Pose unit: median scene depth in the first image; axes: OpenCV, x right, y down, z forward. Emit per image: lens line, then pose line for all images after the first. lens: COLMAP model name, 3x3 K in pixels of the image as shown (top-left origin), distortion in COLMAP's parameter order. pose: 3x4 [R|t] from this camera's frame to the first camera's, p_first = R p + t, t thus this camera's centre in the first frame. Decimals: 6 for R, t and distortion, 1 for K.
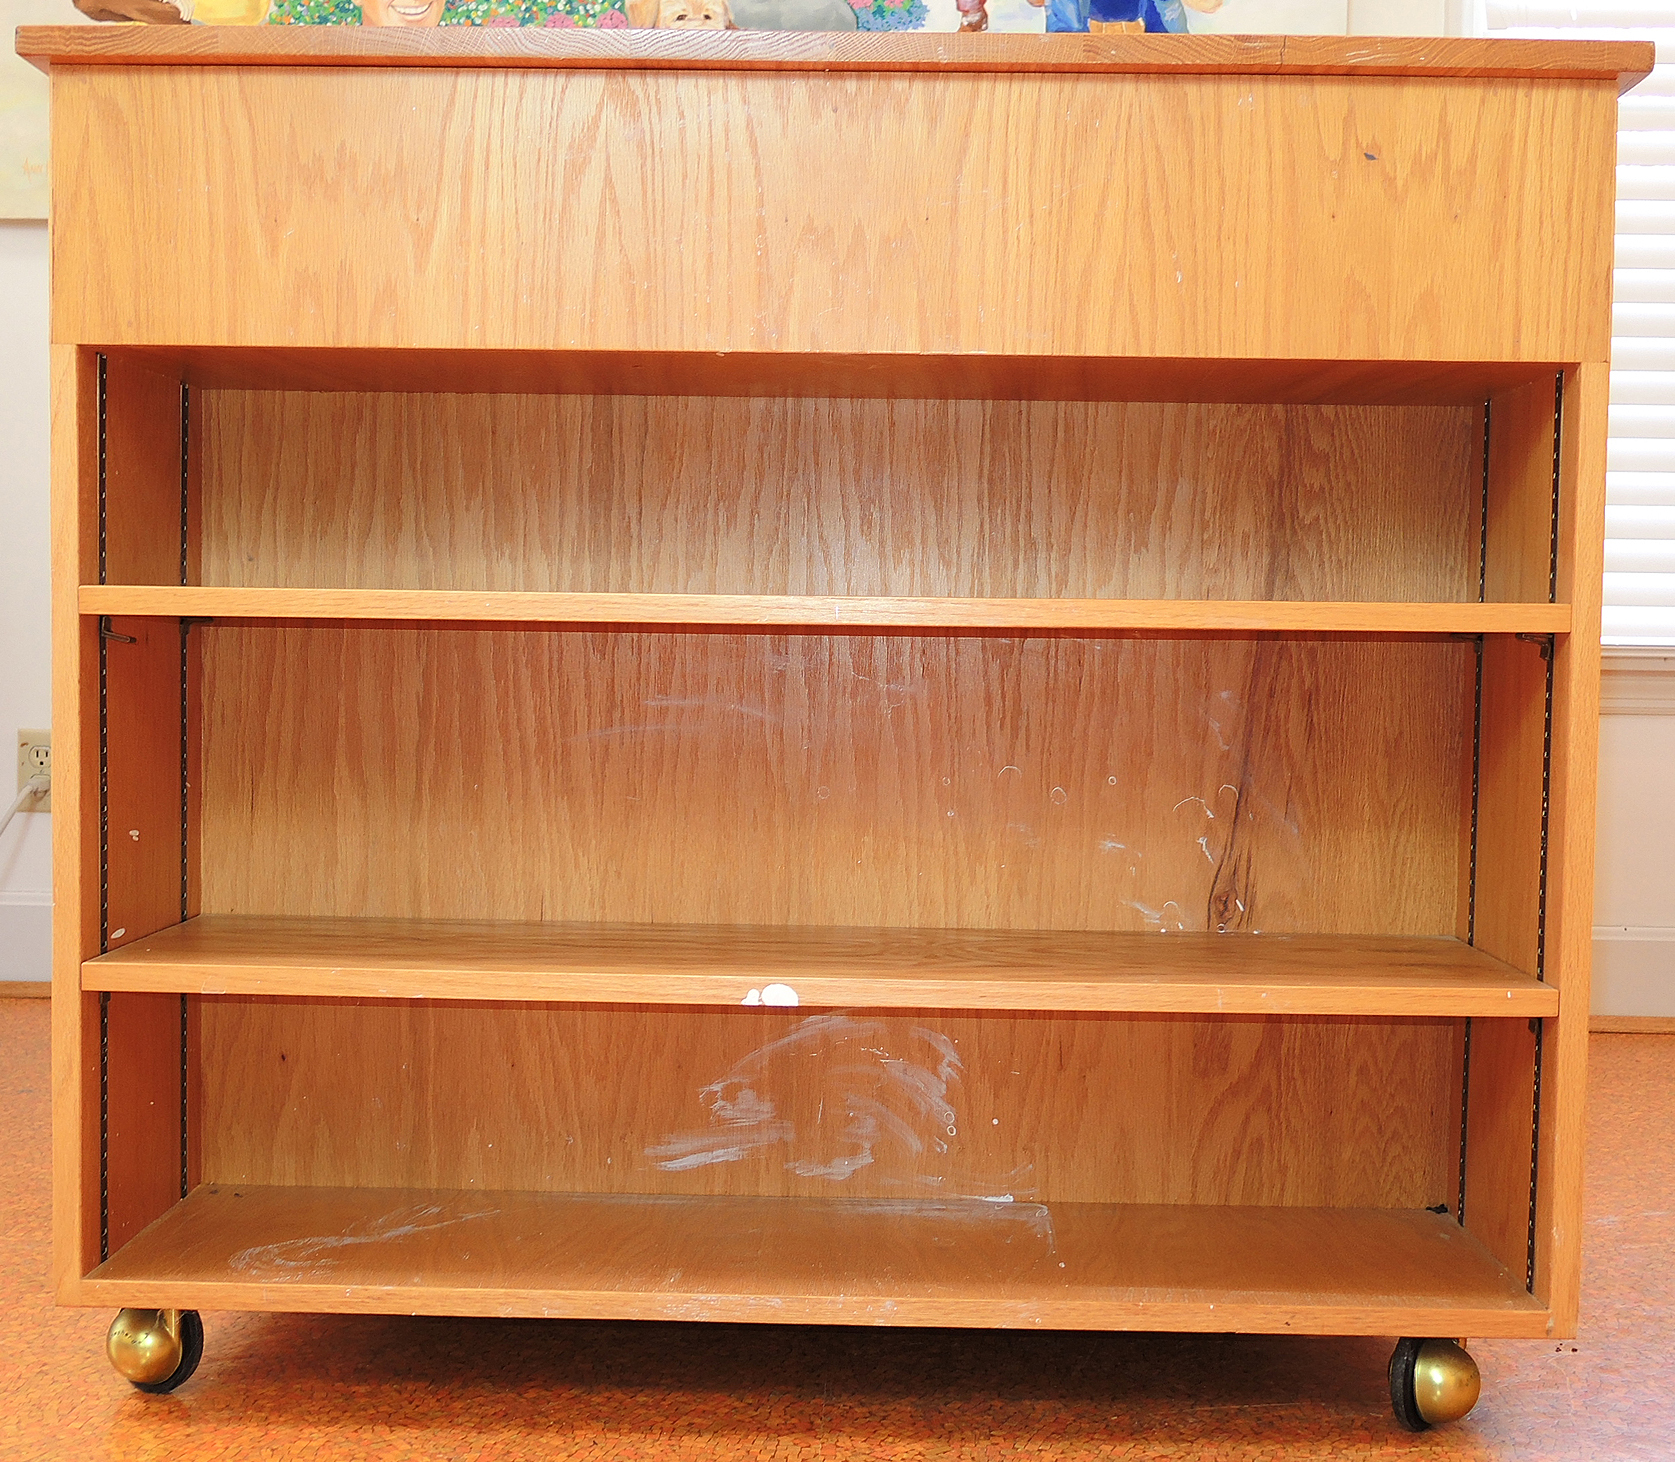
lens RADIAL K [[2222.5, 0, 836.8], [0, 2222.5, 733.1], [0, 0, 1]] dist [0.006823, 0.000000]
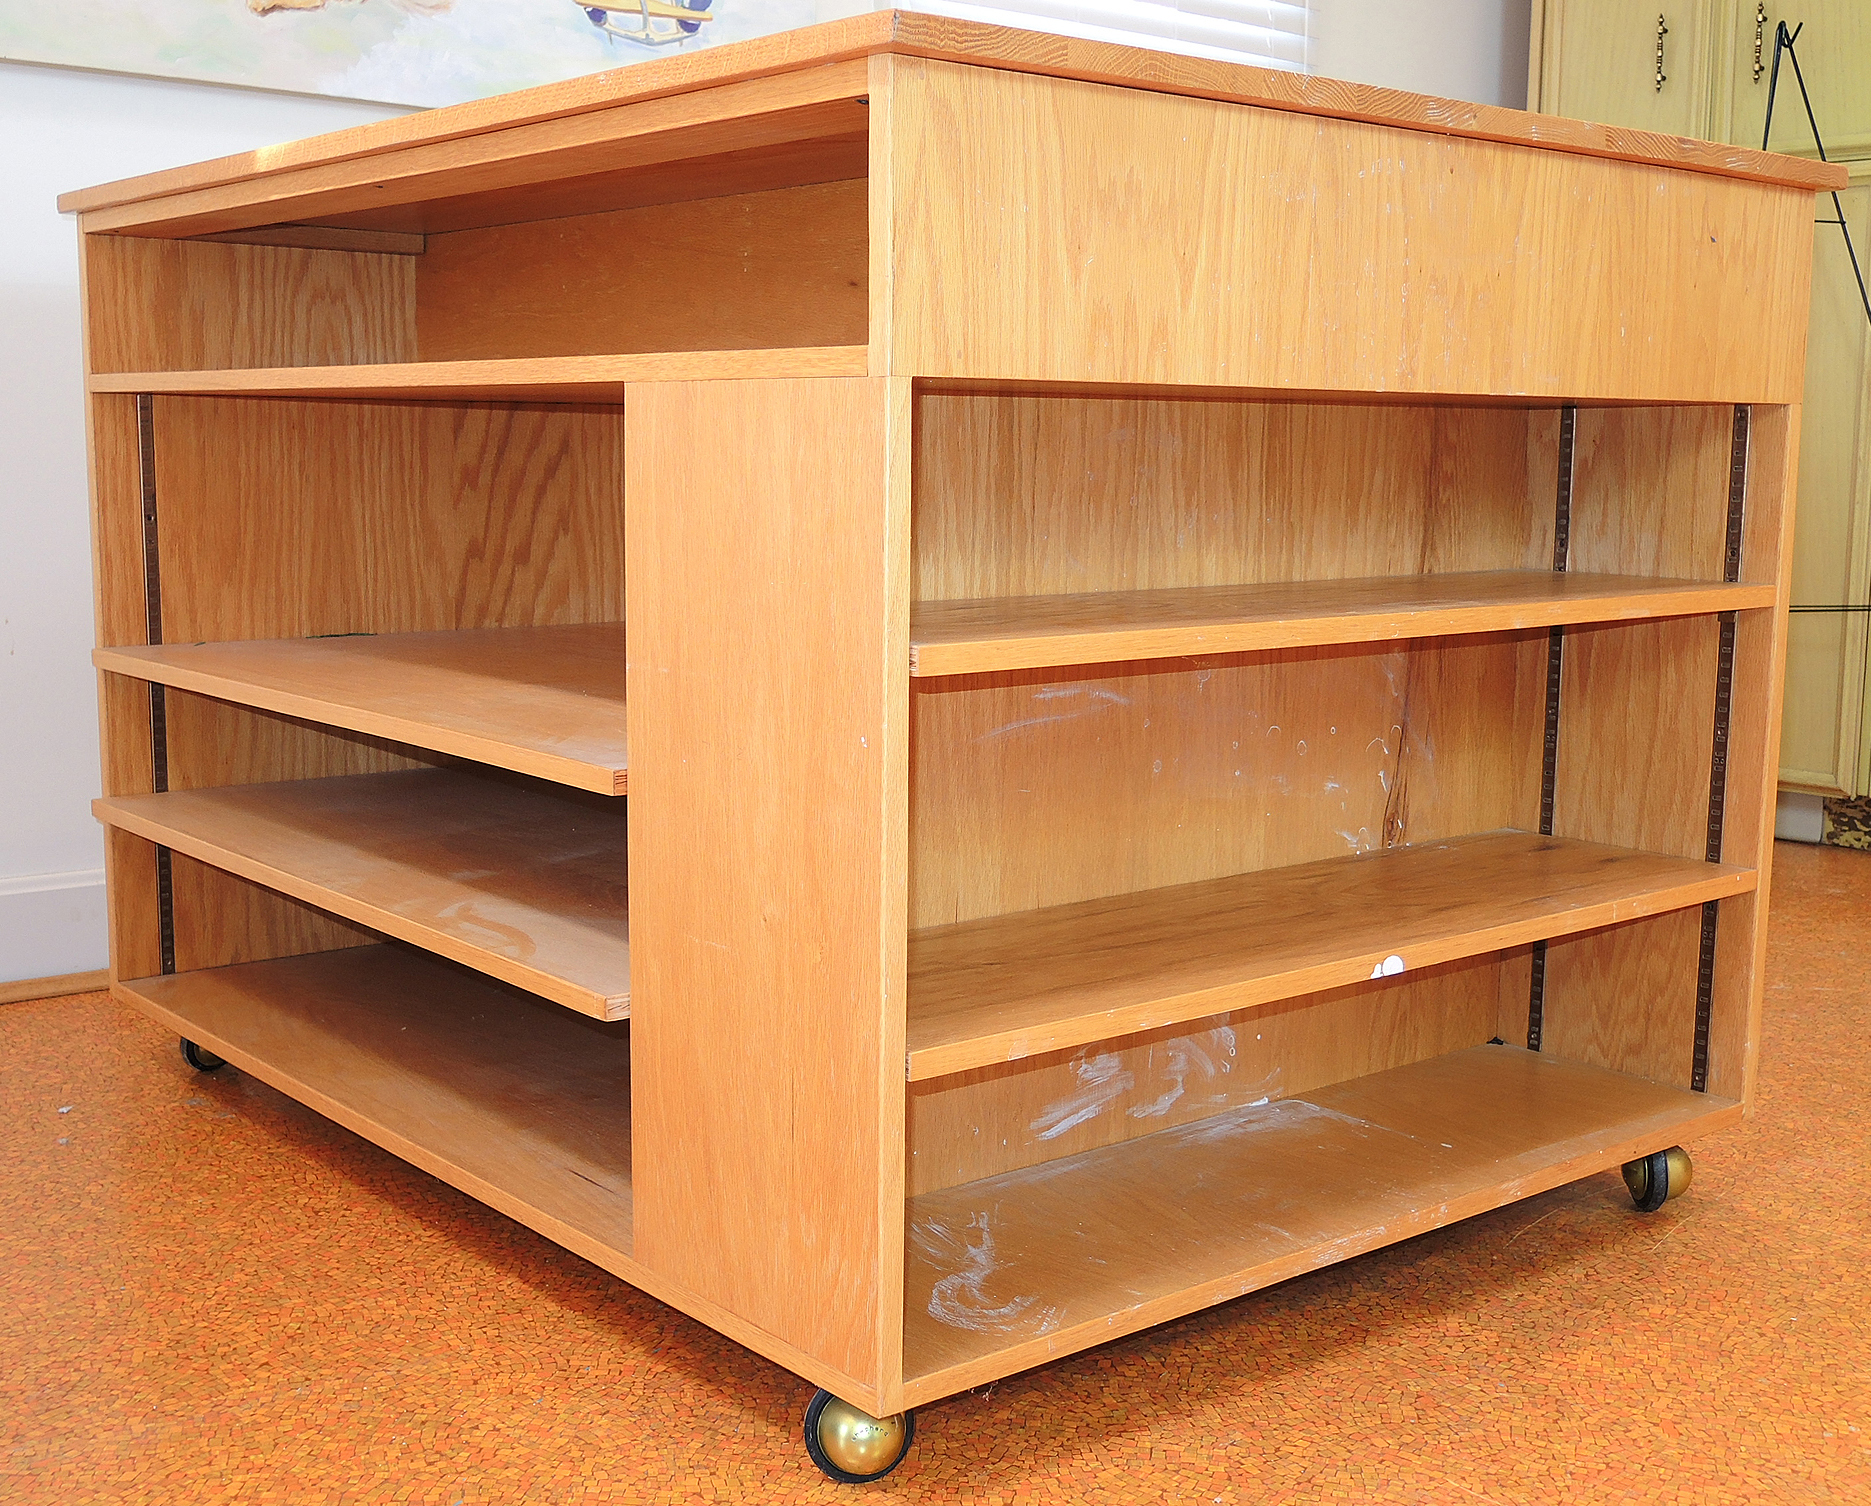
lens RADIAL K [[2210.3, 0, 934.8], [0, 2210.3, 749.7], [0, 0, 1]] dist [0.004358, 0.000000]
pose [[0.761151, -0.097596, 0.641189, -0.777720], [0.029417, 0.992791, 0.116192, -0.109185], [-0.647907, -0.069577, 0.758535, 0.263027]]
